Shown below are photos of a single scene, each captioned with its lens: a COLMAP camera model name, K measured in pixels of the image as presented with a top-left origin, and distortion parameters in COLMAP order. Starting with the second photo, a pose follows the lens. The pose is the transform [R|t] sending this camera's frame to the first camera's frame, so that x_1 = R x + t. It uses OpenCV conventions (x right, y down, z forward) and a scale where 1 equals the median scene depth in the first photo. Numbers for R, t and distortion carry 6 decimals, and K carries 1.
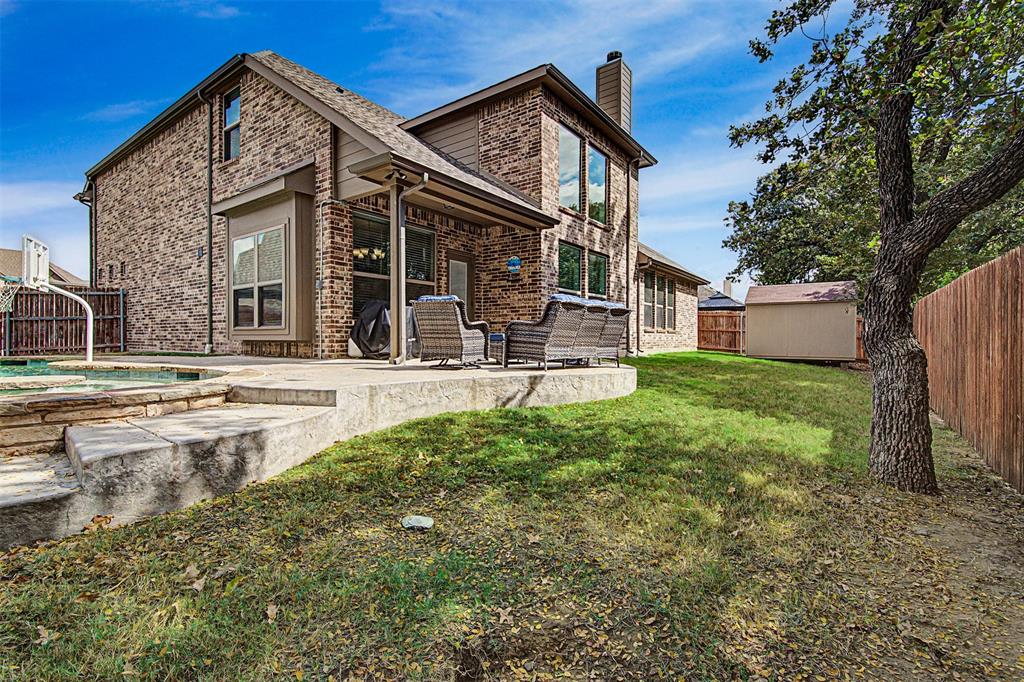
lens RADIAL K [[465.6, 0, 508.8], [0, 465.6, 338.1], [0, 0, 1]] dist [-0.002202, -0.000630]
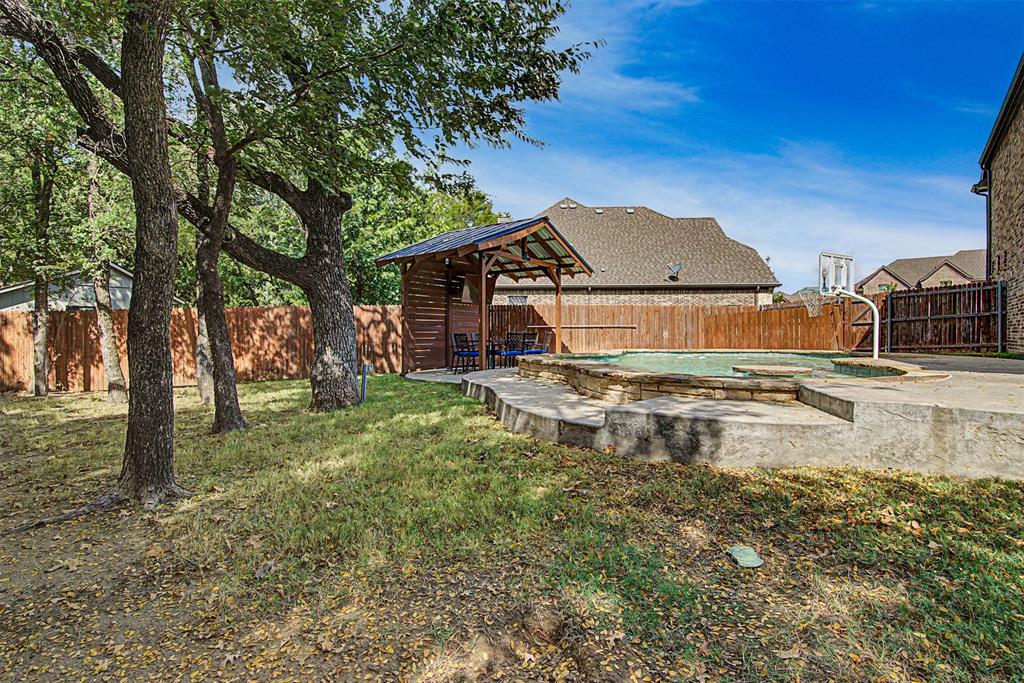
lens RADIAL K [[479.9, 0, 509.8], [0, 479.9, 347.7], [0, 0, 1]] dist [-0.000023, -0.000699]
pose [[-0.068442, 0.025634, -0.997326, 0.643391], [-0.002697, 0.999661, 0.025879, -0.004354], [0.997651, 0.004461, -0.068350, 0.584380]]
